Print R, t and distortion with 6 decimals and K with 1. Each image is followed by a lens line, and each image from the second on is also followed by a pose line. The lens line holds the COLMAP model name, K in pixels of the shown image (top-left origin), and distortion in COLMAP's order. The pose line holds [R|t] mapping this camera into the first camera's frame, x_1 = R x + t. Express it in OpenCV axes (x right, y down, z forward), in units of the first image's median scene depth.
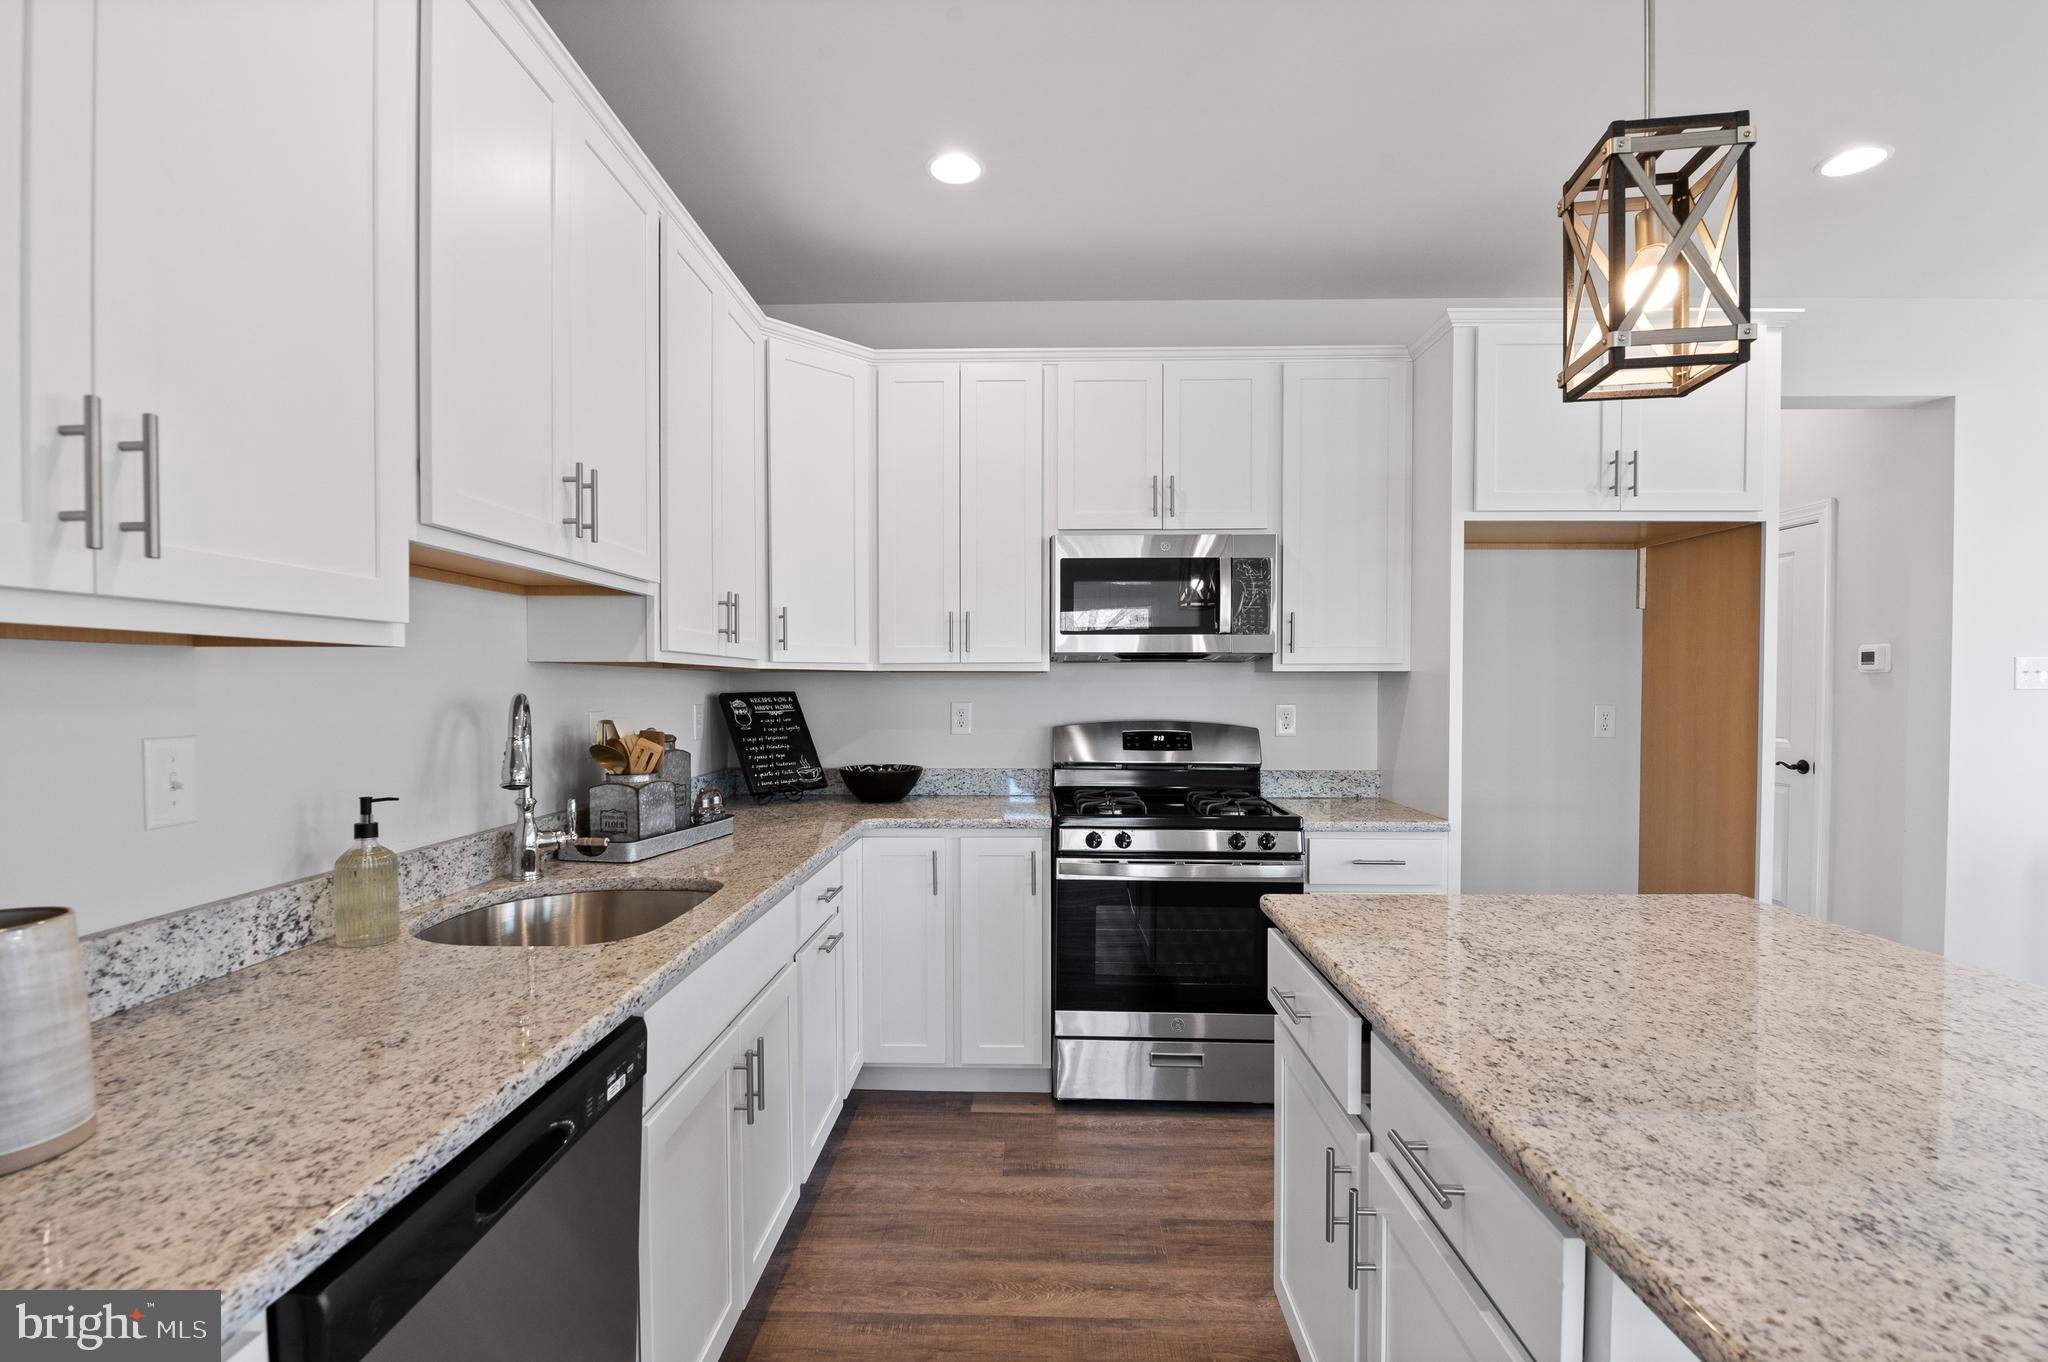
lens RADIAL K [[920.8, 0, 1019.3], [0, 920.8, 701.4], [0, 0, 1]] dist [-0.011339, -0.000436]
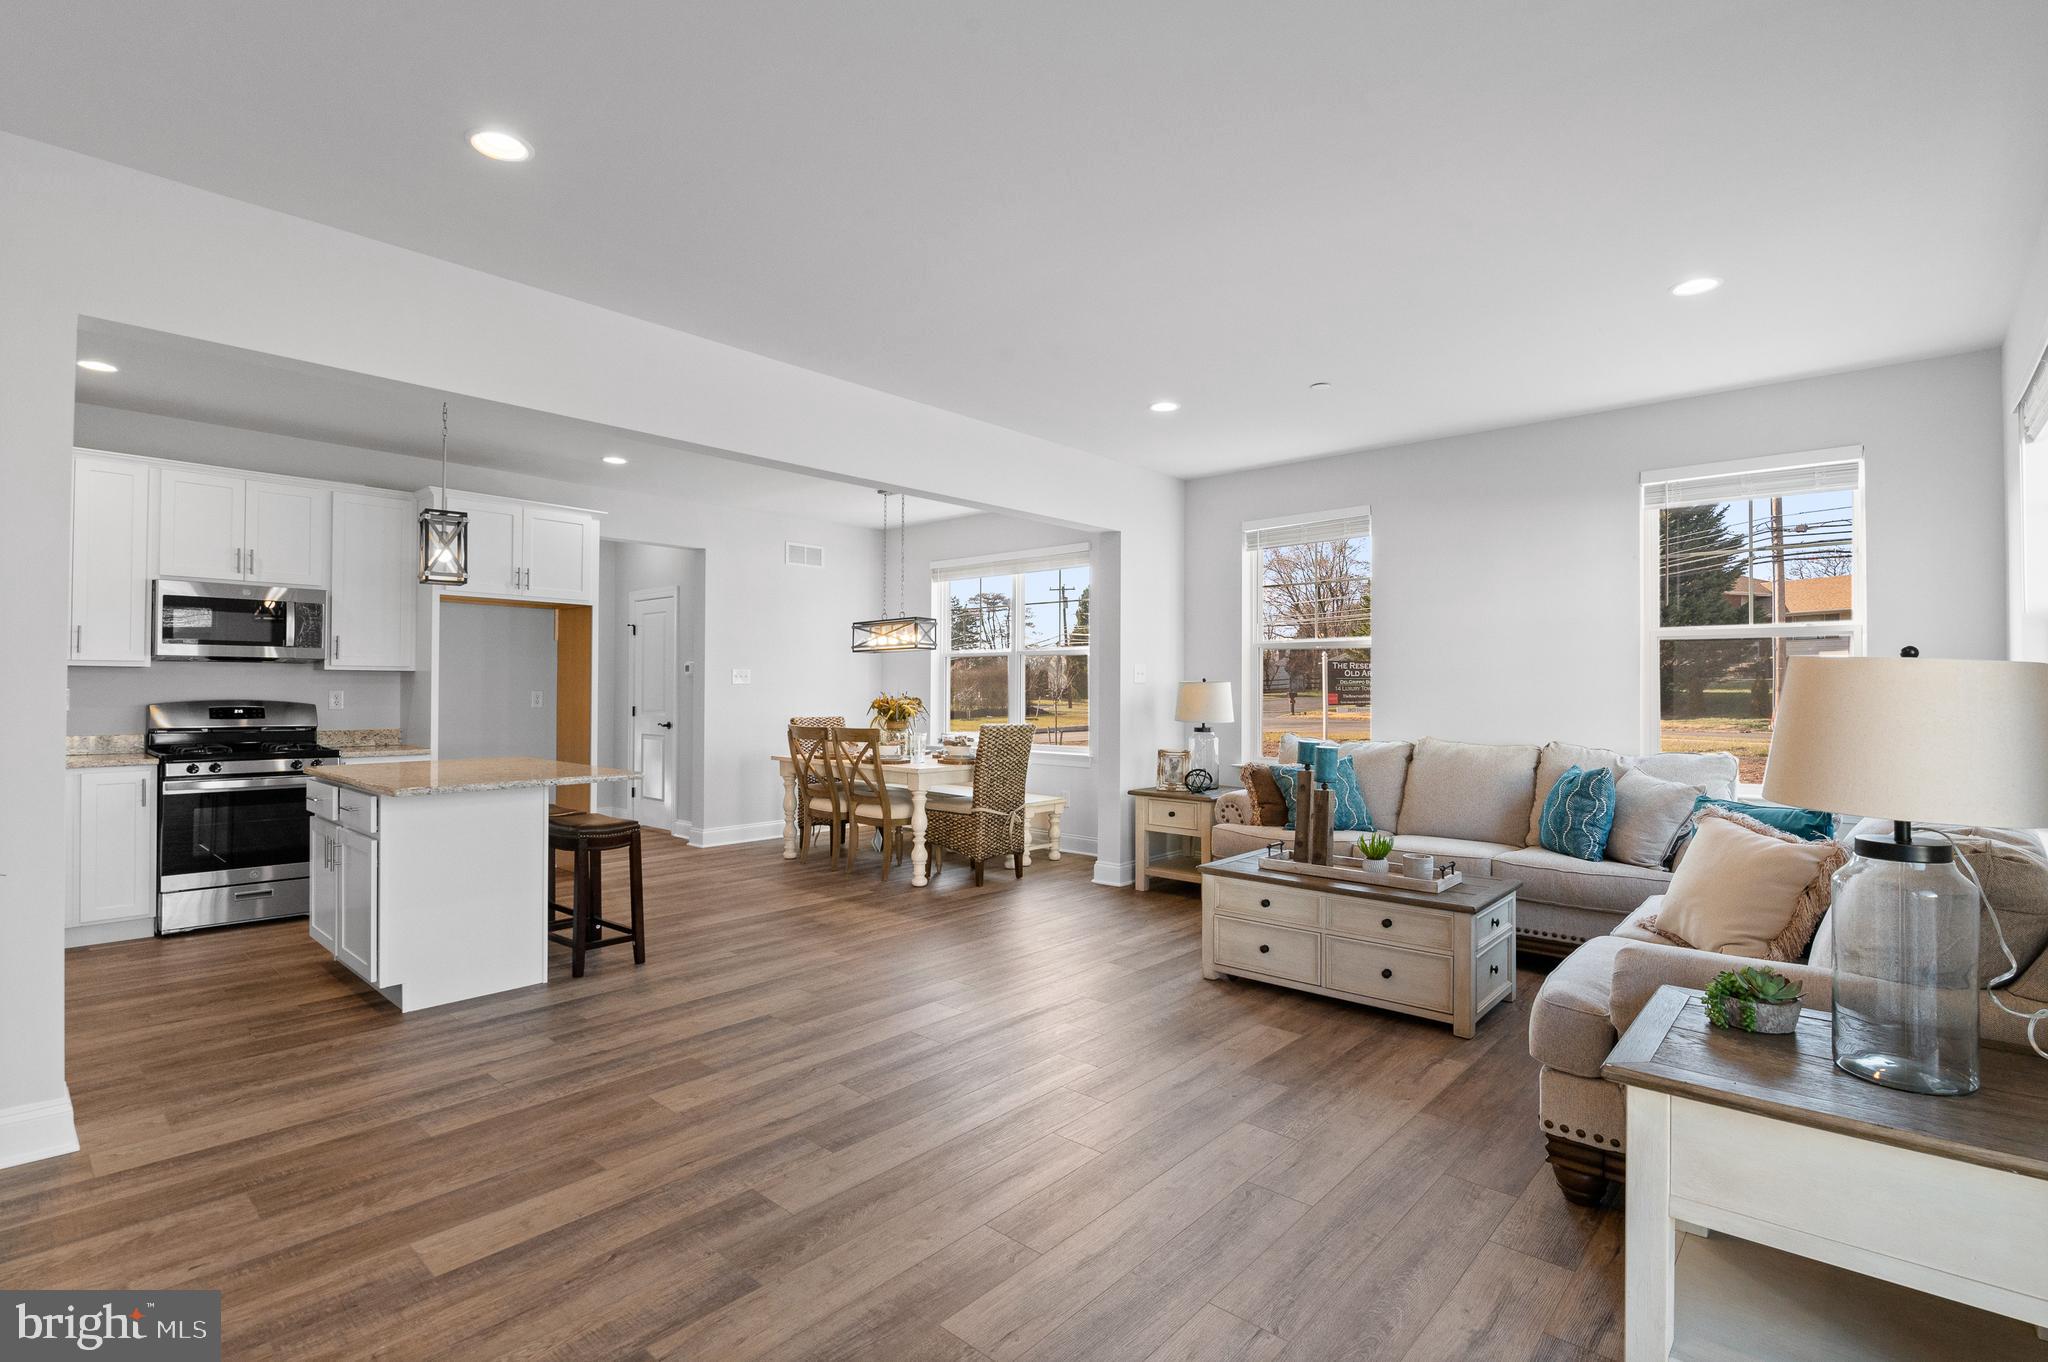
lens RADIAL K [[953.1, 0, 1023.6], [0, 953.1, 677.8], [0, 0, 1]] dist [-0.013135, -0.001429]
pose [[0.645736, 0.012118, 0.763464, -0.241336], [0.009143, 0.999680, -0.023601, 0.038273], [-0.763506, 0.022220, 0.645419, -1.200671]]
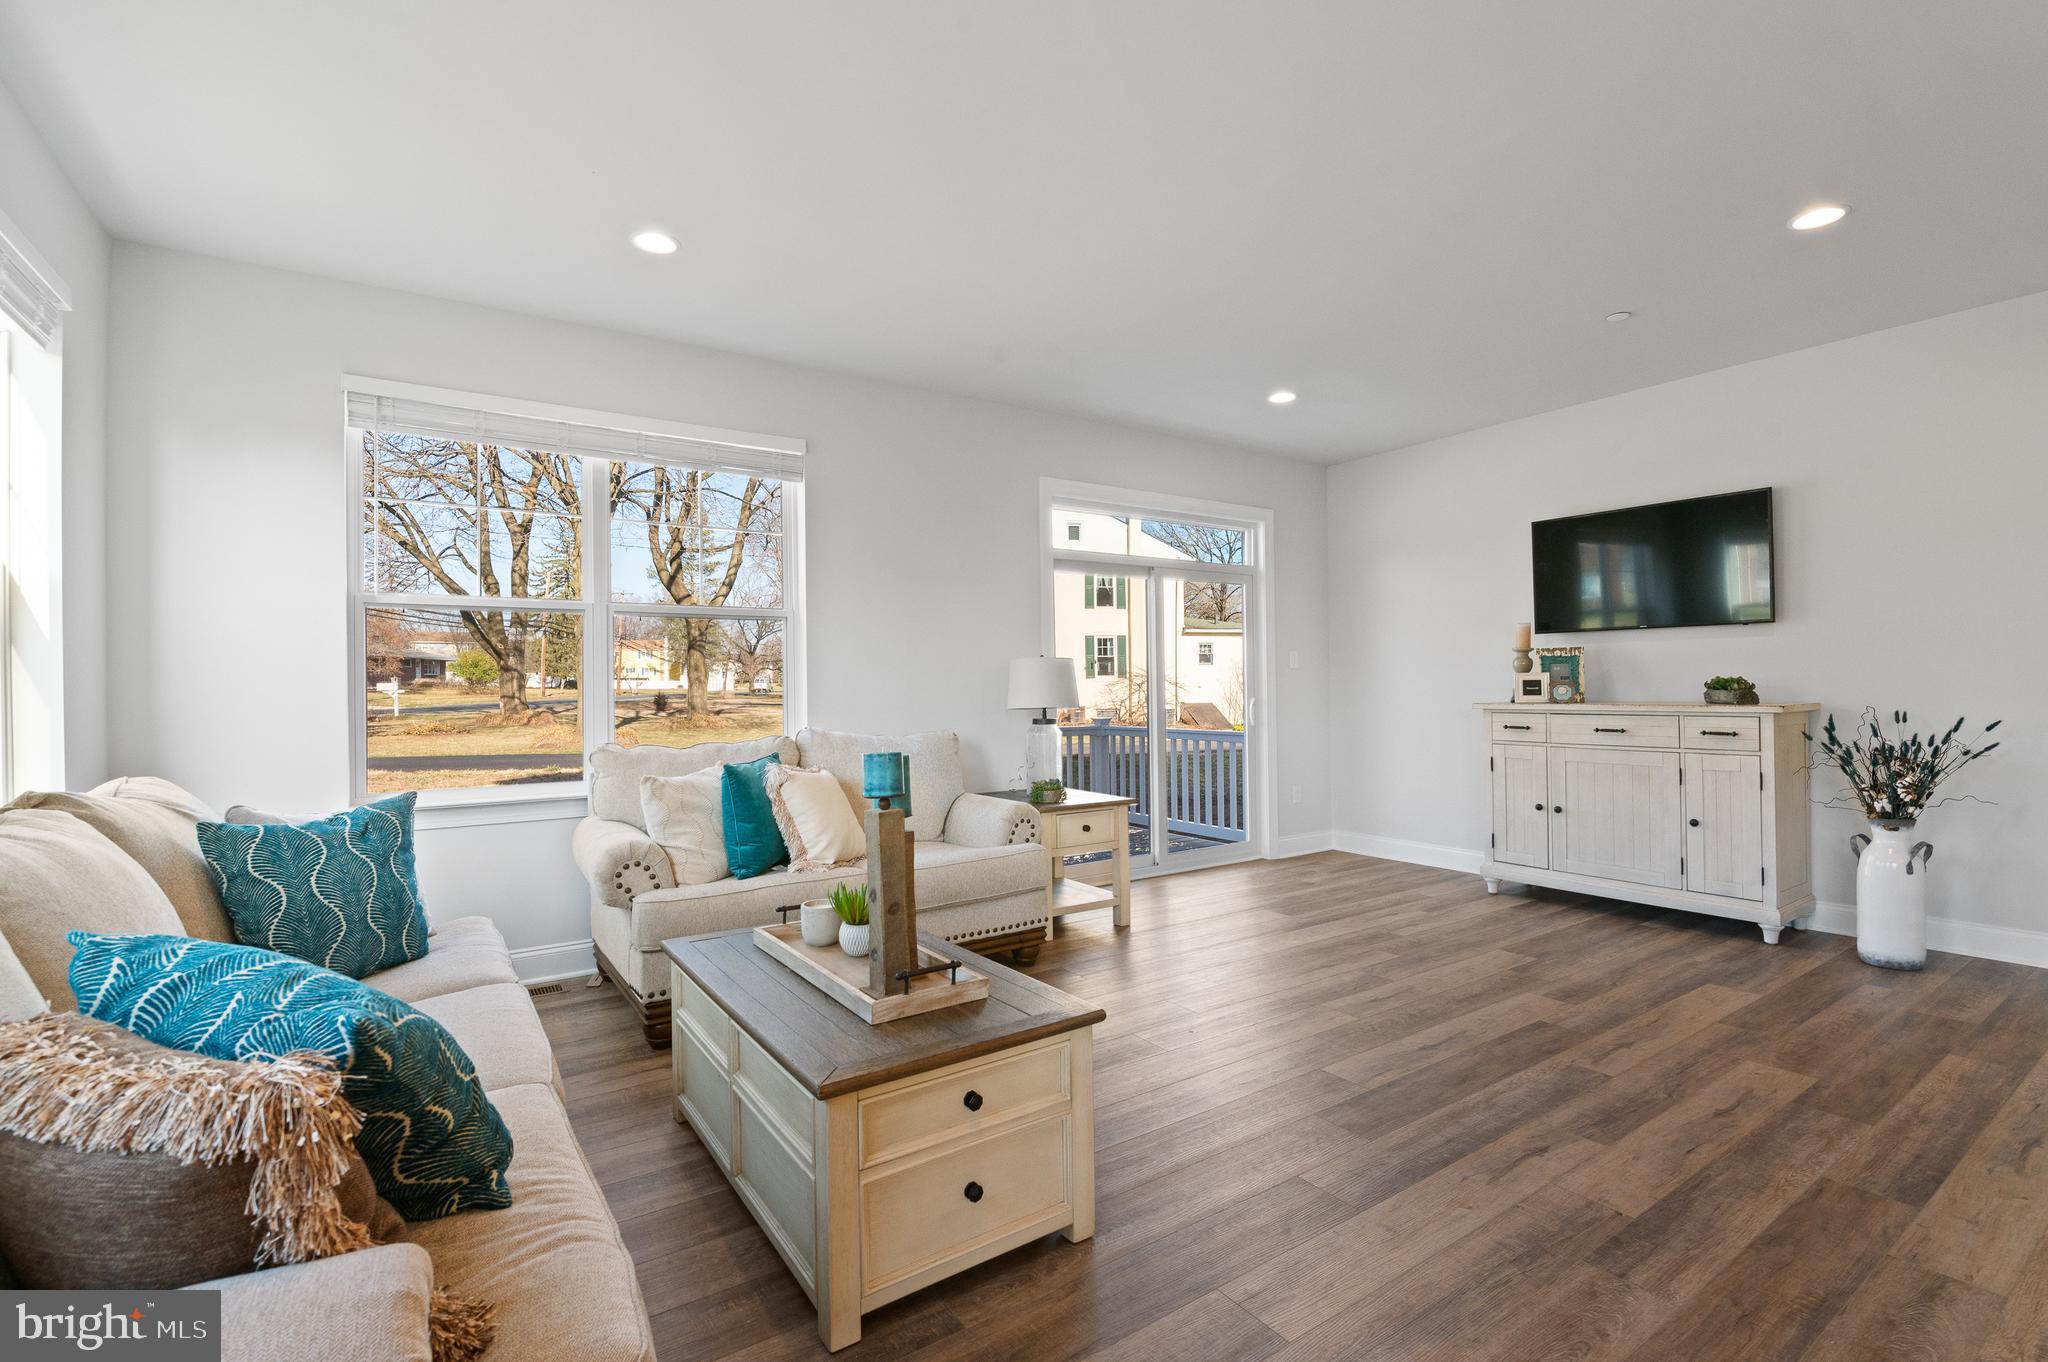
lens RADIAL K [[920.8, 0, 1026.8], [0, 920.8, 680.5], [0, 0, 1]] dist [-0.011339, -0.000436]
pose [[-0.808023, 0.003158, -0.589142, 1.503144], [-0.004787, 0.999917, 0.011926, 0.051972], [0.589131, 0.012457, -0.807941, 0.071274]]
